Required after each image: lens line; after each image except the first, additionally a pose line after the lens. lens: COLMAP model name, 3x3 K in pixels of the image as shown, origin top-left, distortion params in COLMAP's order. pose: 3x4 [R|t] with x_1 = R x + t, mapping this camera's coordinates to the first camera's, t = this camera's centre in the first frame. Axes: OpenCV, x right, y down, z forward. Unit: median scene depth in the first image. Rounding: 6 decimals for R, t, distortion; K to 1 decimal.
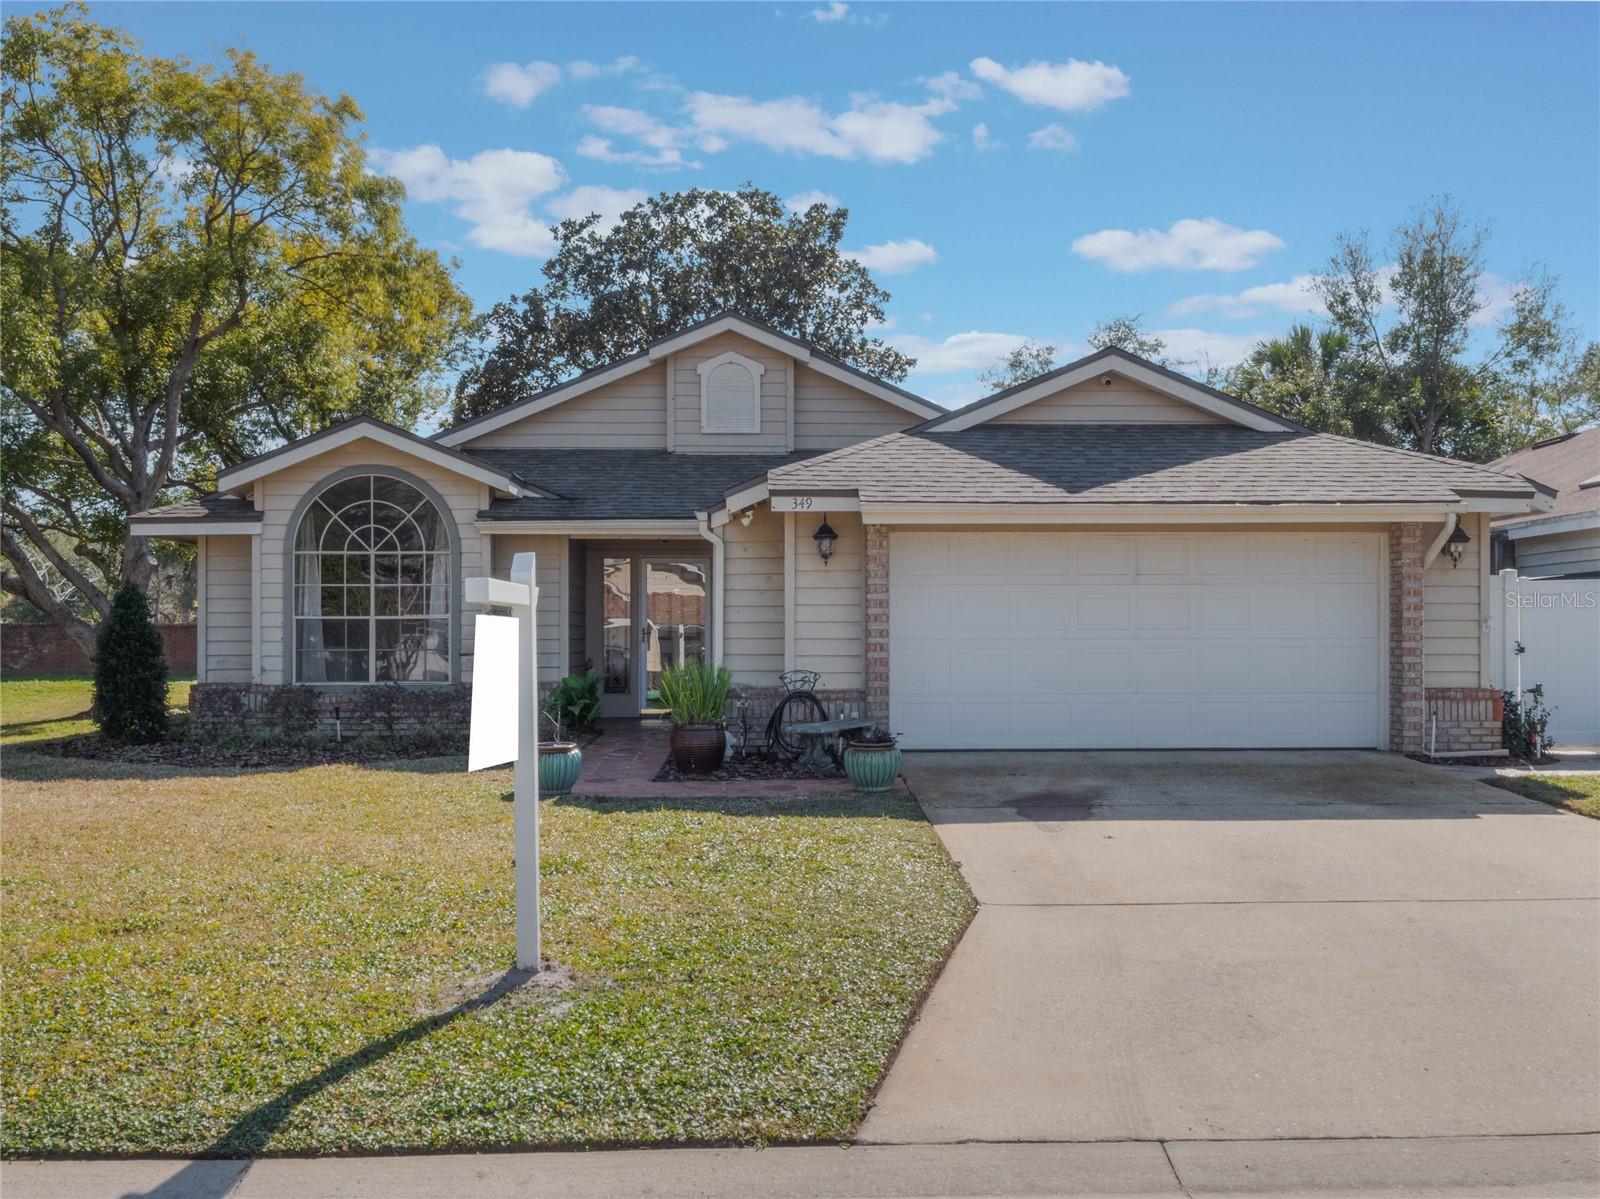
lens RADIAL K [[1488.8, 0, 800.0], [0, 1488.8, 599.5], [0, 0, 1]] dist [0.007537, -0.000550]
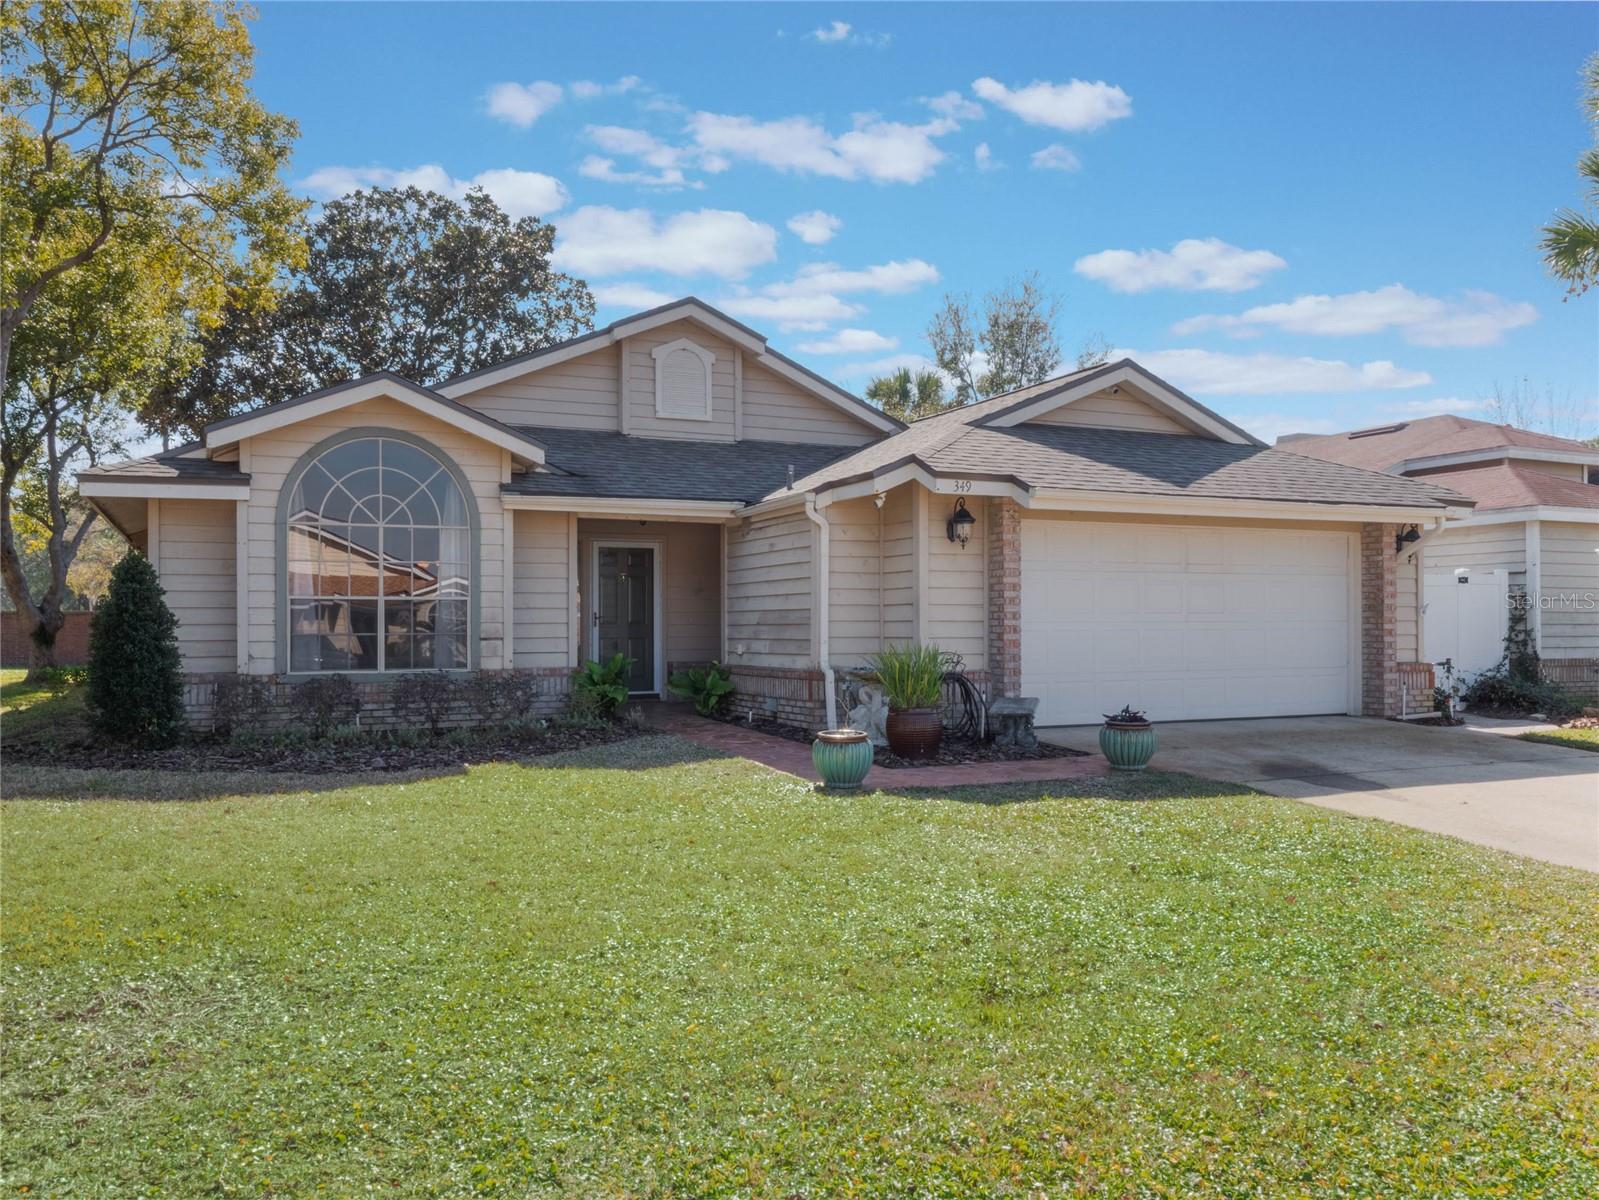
lens RADIAL K [[1274.6, 0, 799.5], [0, 1274.6, 600.0], [0, 0, 1]] dist [-0.009630, -0.001864]
pose [[0.924045, 0.007903, 0.382202, -0.347780], [-0.009284, 0.999955, 0.001769, 0.009631], [-0.382171, -0.005183, 0.924077, 0.197226]]
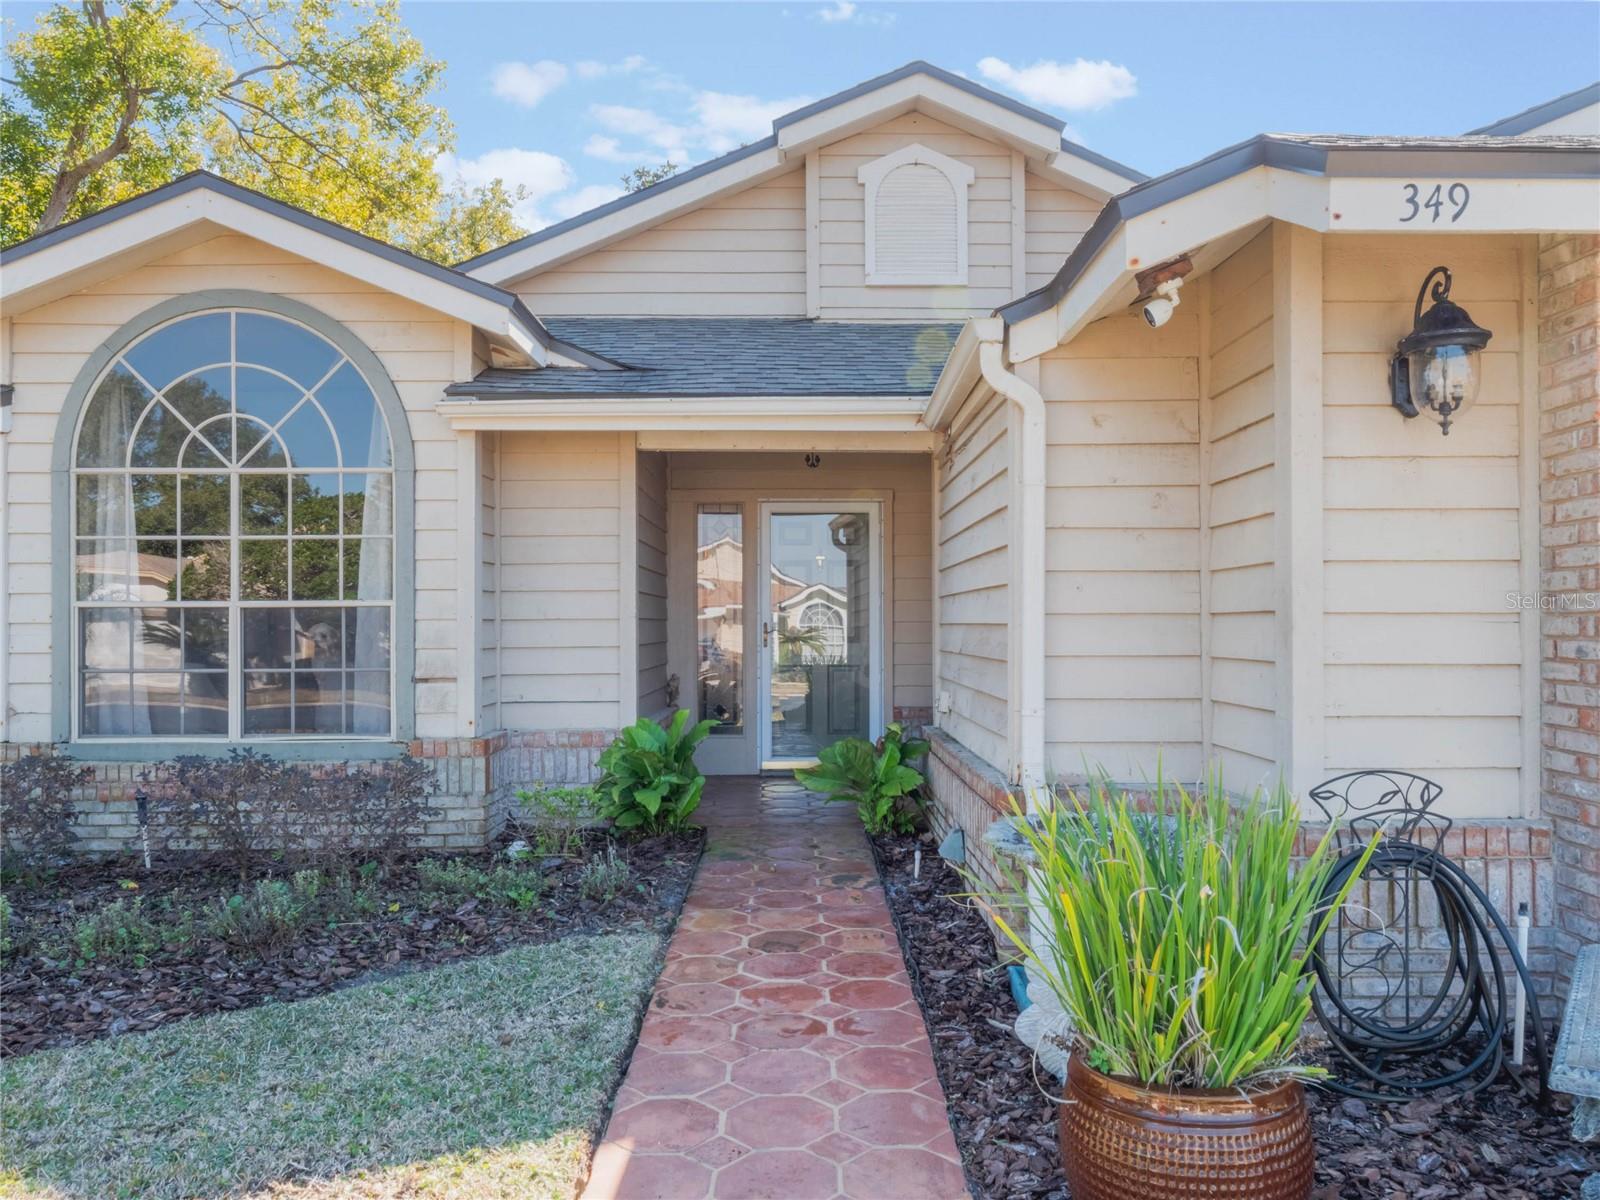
lens RADIAL K [[1169.3, 0, 801.8], [0, 1169.3, 611.4], [0, 0, 1]] dist [-0.002463, -0.006440]
pose [[0.999796, -0.000502, -0.020168, -0.094168], [0.000812, 0.999882, 0.015366, 0.008928], [0.020158, -0.015379, 0.999679, 0.623322]]
